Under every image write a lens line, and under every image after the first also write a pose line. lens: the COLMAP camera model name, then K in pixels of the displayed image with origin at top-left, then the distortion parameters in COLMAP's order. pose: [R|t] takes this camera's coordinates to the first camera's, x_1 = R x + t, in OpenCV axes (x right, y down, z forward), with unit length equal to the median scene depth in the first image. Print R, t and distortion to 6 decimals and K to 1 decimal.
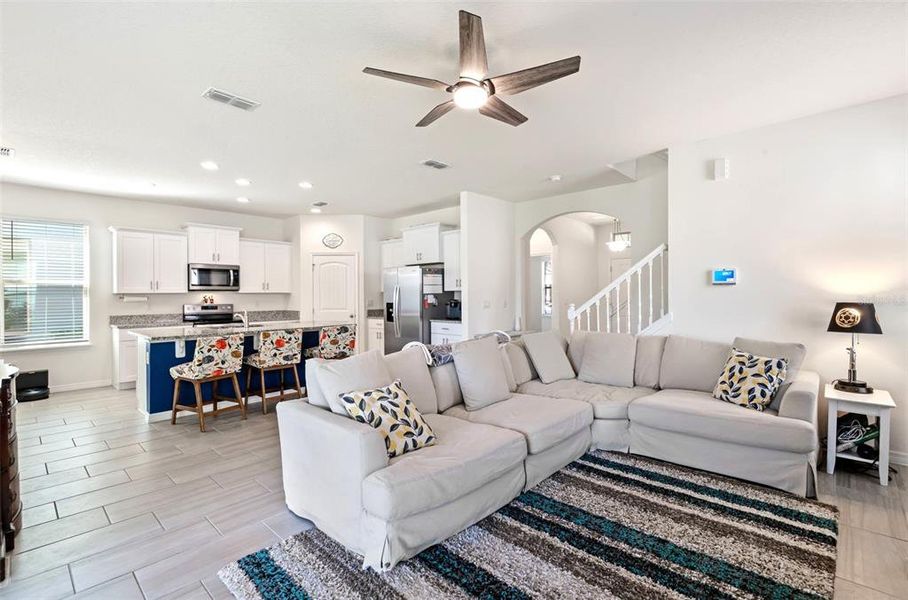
lens RADIAL K [[412.4, 0, 454.0], [0, 412.4, 300.0], [0, 0, 1]] dist [-0.001788, -0.000178]
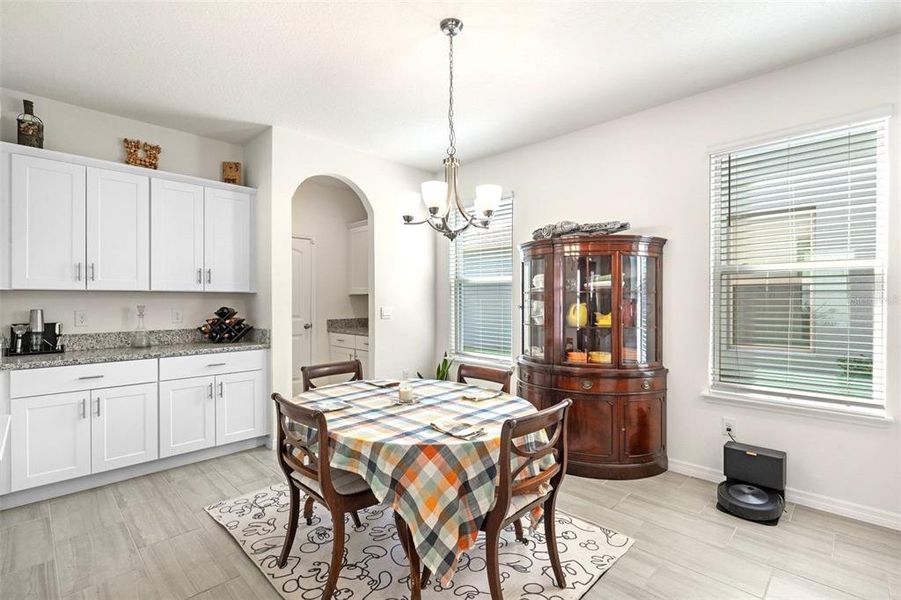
lens RADIAL K [[411.7, 0, 450.5], [0, 411.7, 297.9], [0, 0, 1]] dist [-0.001829, -0.000547]
pose [[-0.013867, 0.002913, -0.999900, -0.675083], [-0.007550, 0.999967, 0.003018, -0.005041], [0.999875, 0.007591, -0.013845, 0.816049]]
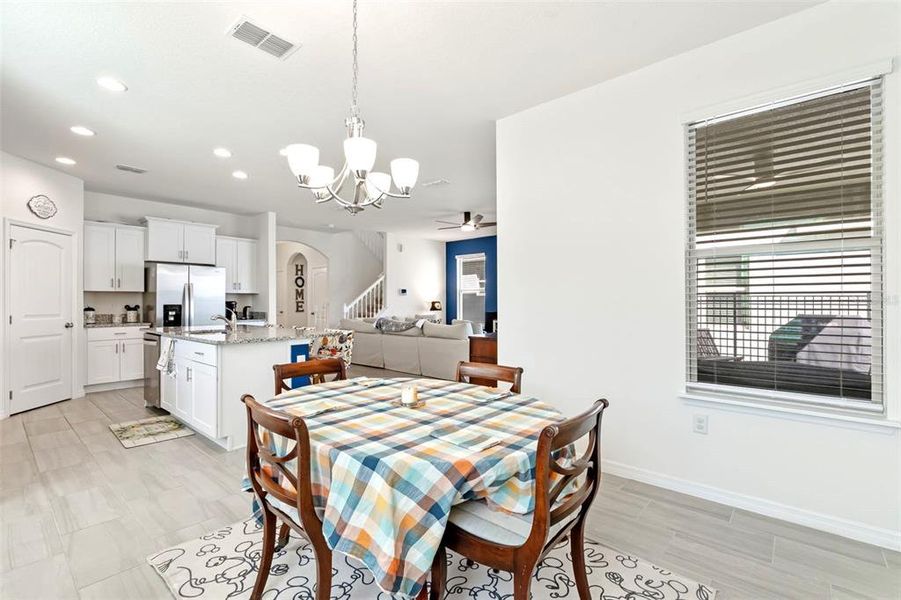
lens RADIAL K [[405.9, 0, 451.9], [0, 405.9, 312.3], [0, 0, 1]] dist [0.001470, 0.000282]
pose [[-0.038607, -0.021788, 0.999017, -1.645693], [0.009995, 0.999704, 0.022189, 0.014754], [-0.999204, 0.010842, -0.038378, 0.716631]]
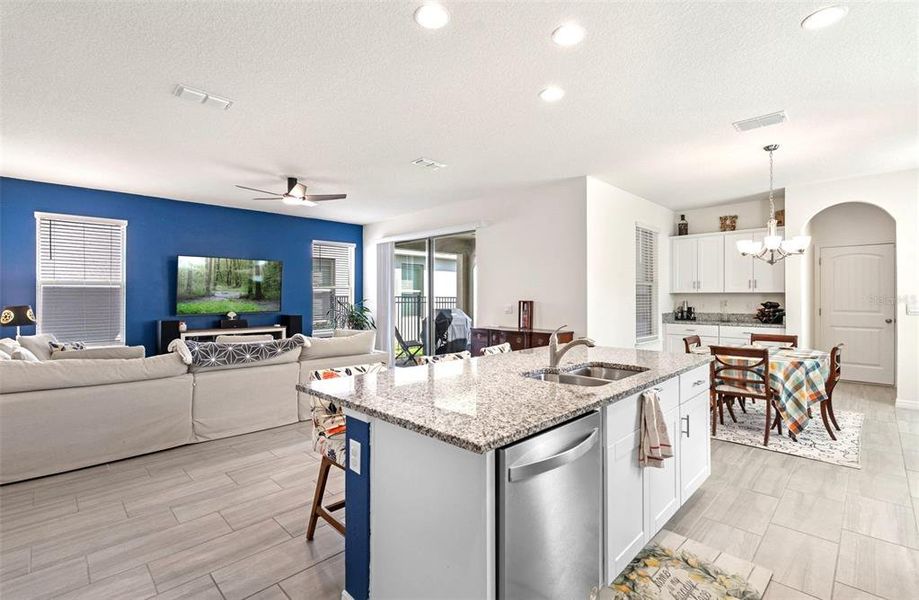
lens RADIAL K [[417.9, 0, 461.8], [0, 417.9, 296.4], [0, 0, 1]] dist [-0.001438, -0.000314]
pose [[-0.999596, 0.008300, 0.027201, -0.506309], [0.008605, 0.999901, 0.011108, -0.023608], [-0.027107, 0.011338, -0.999568, 1.792430]]
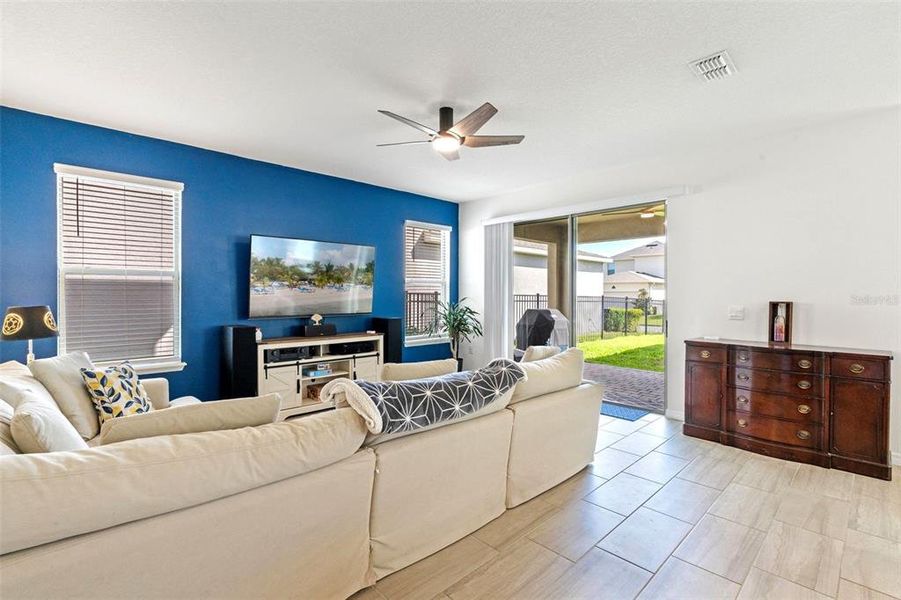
lens RADIAL K [[411.7, 0, 450.5], [0, 411.7, 297.9], [0, 0, 1]] dist [-0.001829, -0.000547]
pose [[-0.998644, 0.003095, 0.051962, -0.028056], [0.004136, 0.999793, 0.019935, -0.020702], [-0.051890, 0.020123, -0.998450, 1.359453]]
